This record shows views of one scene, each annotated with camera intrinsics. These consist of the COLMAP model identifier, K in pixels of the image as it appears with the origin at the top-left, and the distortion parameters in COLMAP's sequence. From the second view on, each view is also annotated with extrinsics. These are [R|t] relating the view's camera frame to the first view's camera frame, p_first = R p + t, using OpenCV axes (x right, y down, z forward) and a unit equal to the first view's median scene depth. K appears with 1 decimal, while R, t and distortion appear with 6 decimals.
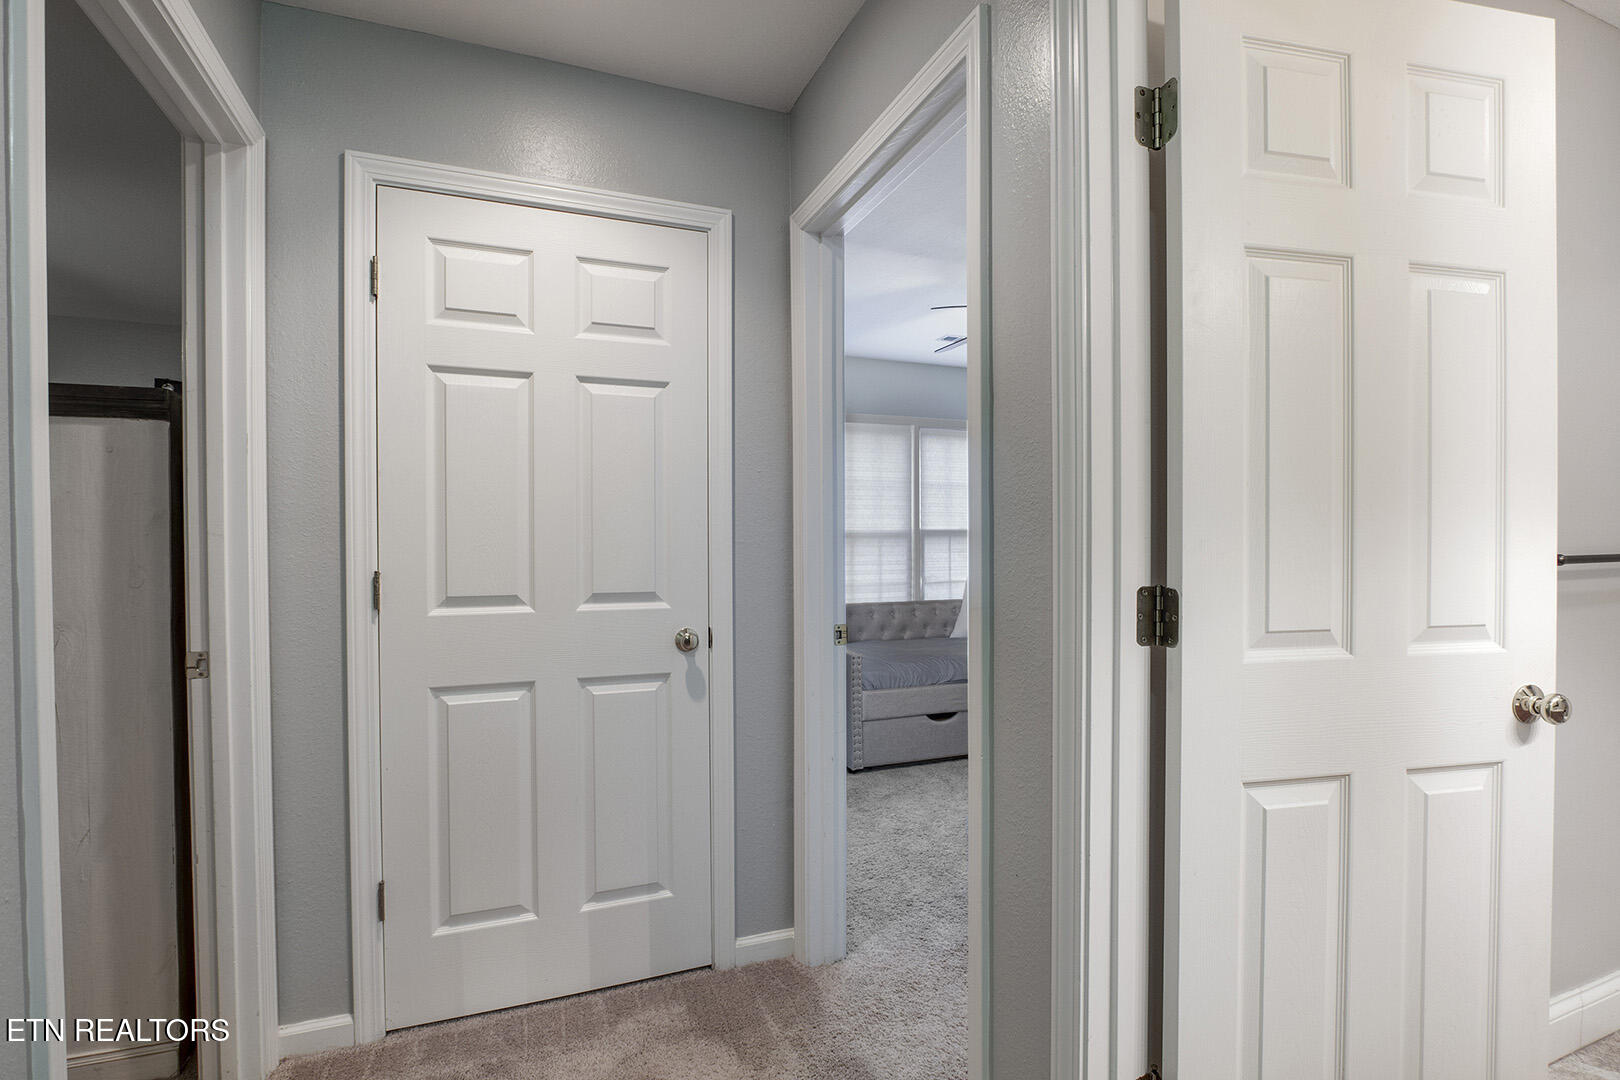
lens RADIAL K [[763.2, 0, 807.0], [0, 763.2, 552.6], [0, 0, 1]] dist [-0.019956, 0.000902]
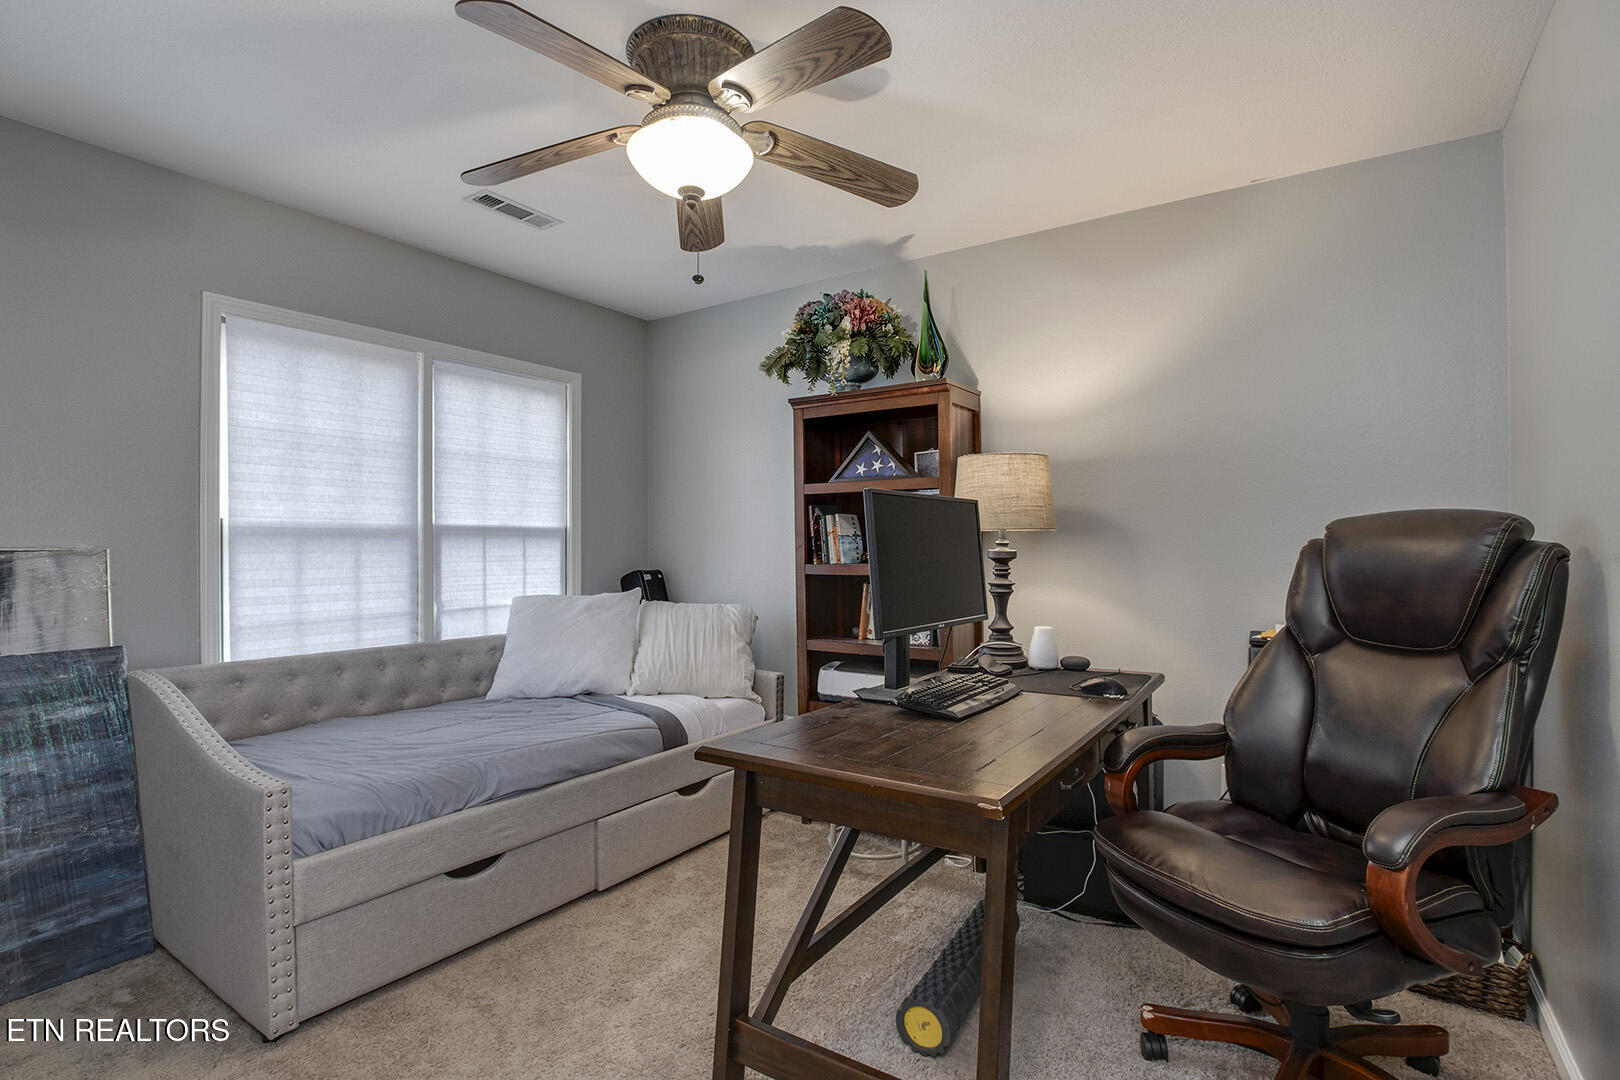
lens RADIAL K [[772.9, 0, 815.2], [0, 772.9, 552.1], [0, 0, 1]] dist [-0.020228, 0.002028]
pose [[0.823780, 0.001745, 0.566907, 0.052394], [0.009694, 0.999806, -0.017164, 0.005521], [-0.566827, 0.019635, 0.823603, 0.327315]]
